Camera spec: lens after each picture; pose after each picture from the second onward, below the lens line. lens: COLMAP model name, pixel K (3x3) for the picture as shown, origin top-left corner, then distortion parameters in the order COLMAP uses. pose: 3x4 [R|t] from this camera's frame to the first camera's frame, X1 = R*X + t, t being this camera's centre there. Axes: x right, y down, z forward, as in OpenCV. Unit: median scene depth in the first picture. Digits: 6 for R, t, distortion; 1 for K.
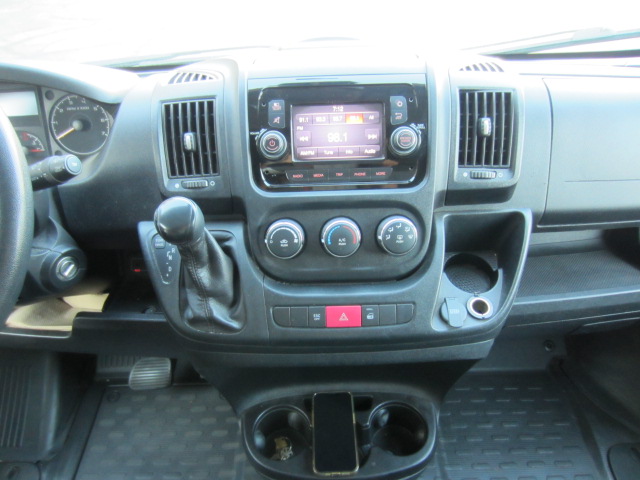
lens RADIAL K [[453.2, 0, 318.5], [0, 453.2, 238.9], [0, 0, 1]] dist [-0.029047, 0.000408]
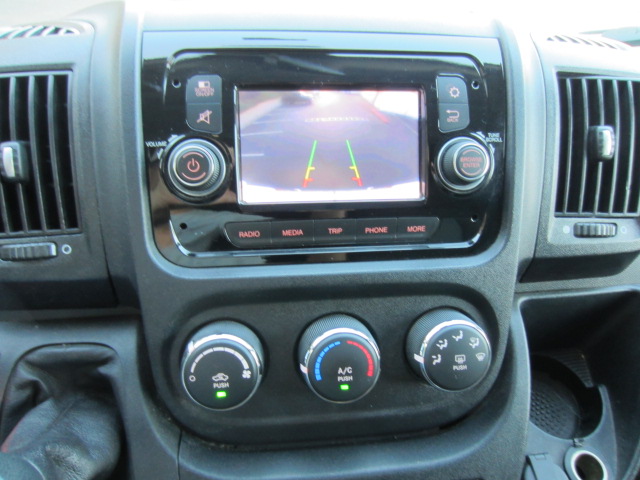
lens RADIAL K [[453.2, 0, 322.1], [0, 453.2, 243.4], [0, 0, 1]] dist [-0.029047, 0.000408]
pose [[0.993307, -0.004470, 0.115419, -0.024994], [0.010656, 0.998536, -0.053037, -0.102669], [-0.115013, 0.053912, 0.991900, 0.513720]]
